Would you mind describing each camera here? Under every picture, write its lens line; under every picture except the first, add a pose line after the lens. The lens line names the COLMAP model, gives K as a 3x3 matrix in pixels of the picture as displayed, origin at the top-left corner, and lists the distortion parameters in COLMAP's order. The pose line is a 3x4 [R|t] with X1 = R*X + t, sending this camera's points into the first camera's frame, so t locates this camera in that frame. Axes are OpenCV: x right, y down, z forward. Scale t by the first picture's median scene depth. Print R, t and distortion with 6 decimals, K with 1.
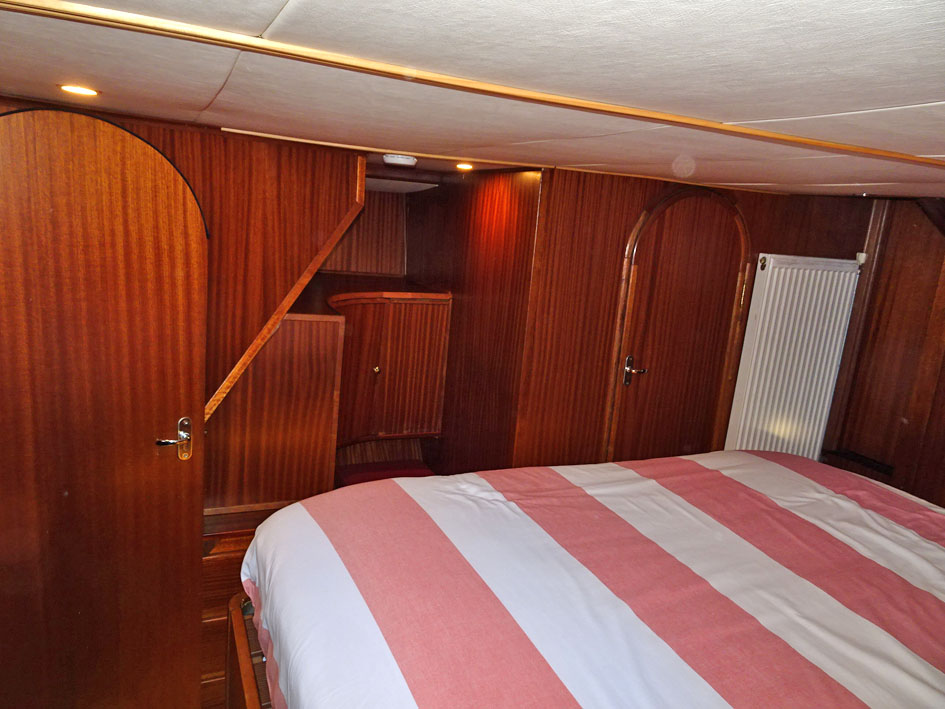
lens RADIAL K [[676.8, 0, 474.1], [0, 676.8, 349.6], [0, 0, 1]] dist [-0.000001, 0.001686]
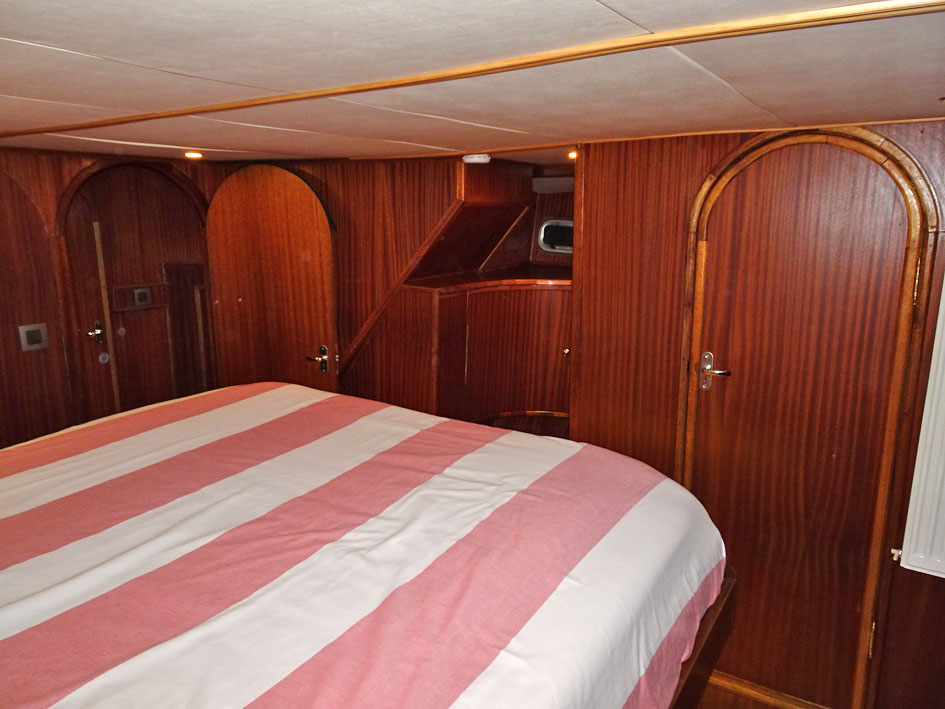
lens RADIAL K [[676.8, 0, 474.1], [0, 676.8, 349.6], [0, 0, 1]] dist [-0.000001, 0.001686]
pose [[0.529655, 0.082271, -0.844214, 0.945689], [-0.128173, 0.991619, 0.016220, 0.034591], [0.838473, 0.099614, 0.535761, 0.395789]]
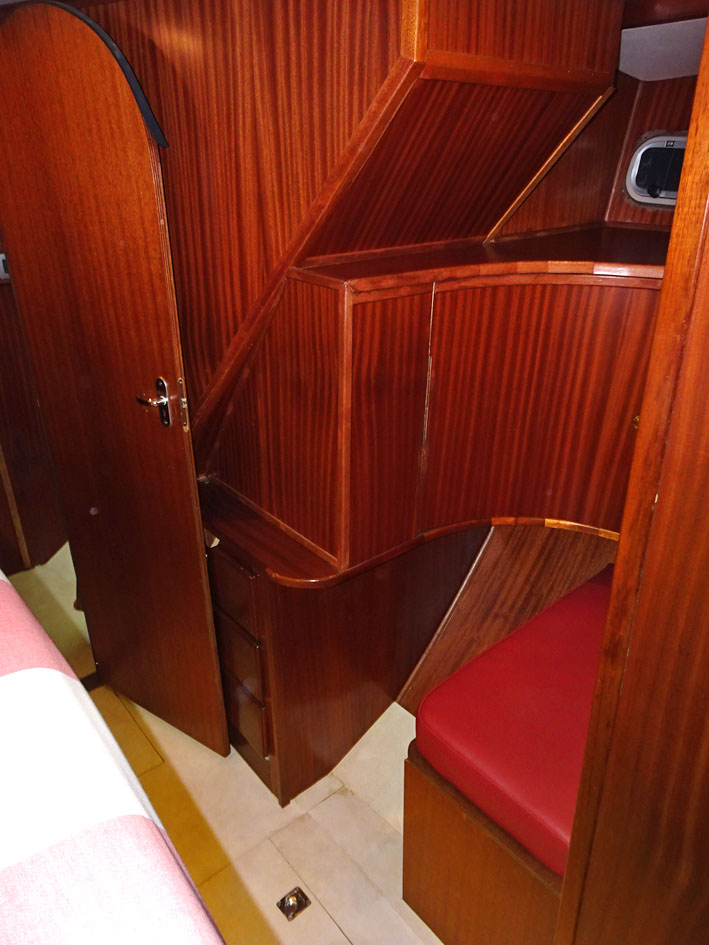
lens RADIAL K [[667.5, 0, 354.5], [0, 667.5, 472.5], [0, 0, 1]] dist [-0.000119, 0.003748]
pose [[0.240640, 0.316161, -0.917679, 0.393287], [-0.171277, 0.944457, 0.280473, -0.057307], [0.955383, 0.089684, 0.281426, 0.877318]]
